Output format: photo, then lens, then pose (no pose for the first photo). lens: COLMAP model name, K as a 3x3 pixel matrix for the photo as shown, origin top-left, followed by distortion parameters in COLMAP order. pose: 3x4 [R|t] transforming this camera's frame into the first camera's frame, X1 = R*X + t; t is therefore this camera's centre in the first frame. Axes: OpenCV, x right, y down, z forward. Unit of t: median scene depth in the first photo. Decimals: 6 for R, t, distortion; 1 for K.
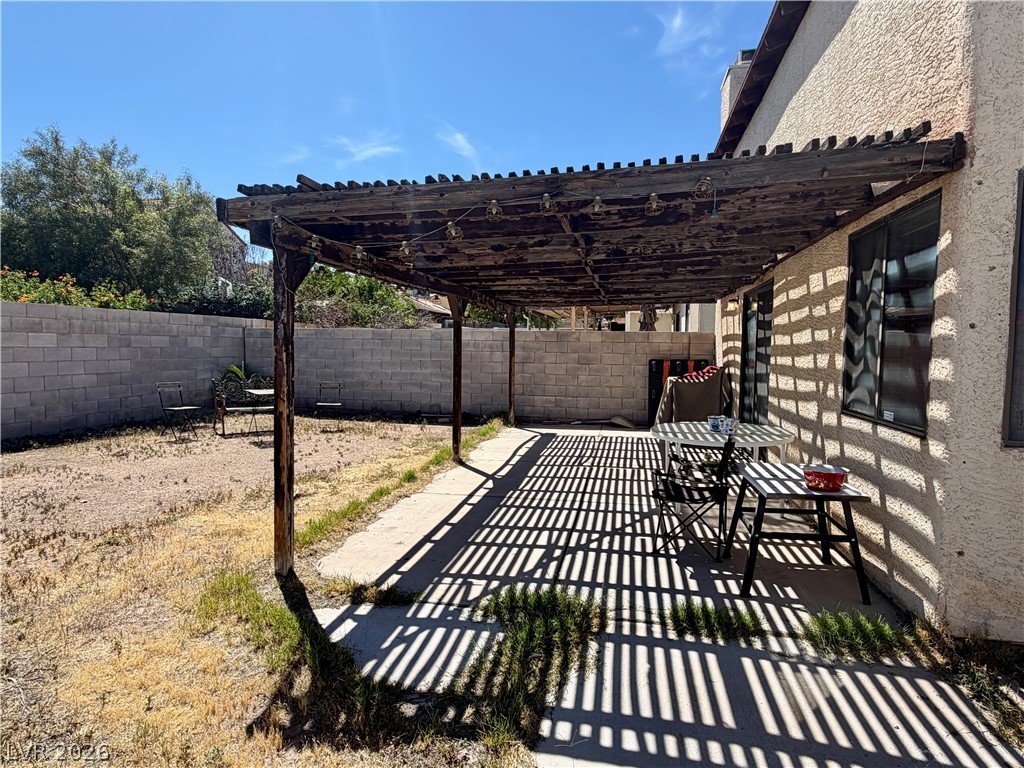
lens RADIAL K [[579.9, 0, 515.0], [0, 579.9, 382.6], [0, 0, 1]] dist [-0.018458, 0.000185]
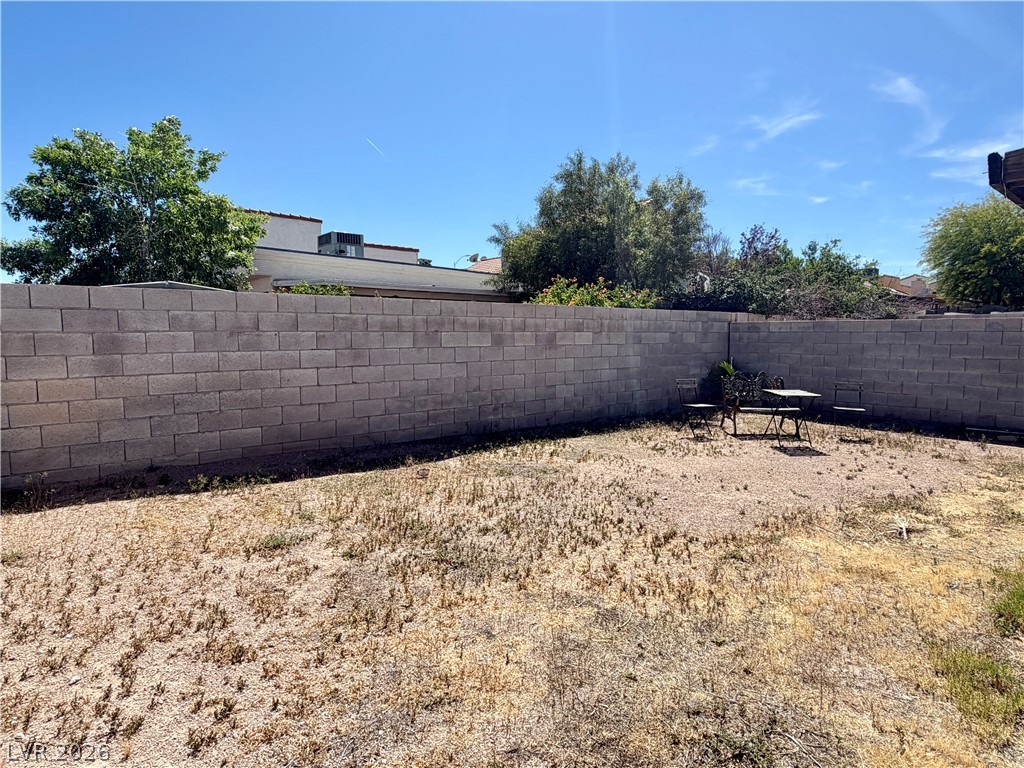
lens RADIAL K [[579.9, 0, 503.6], [0, 579.9, 387.6], [0, 0, 1]] dist [-0.018458, 0.000185]
pose [[0.774305, 0.042609, -0.631376, -0.172608], [-0.026770, 0.999043, 0.034591, -0.009930], [0.632246, -0.009882, 0.774705, 0.008266]]
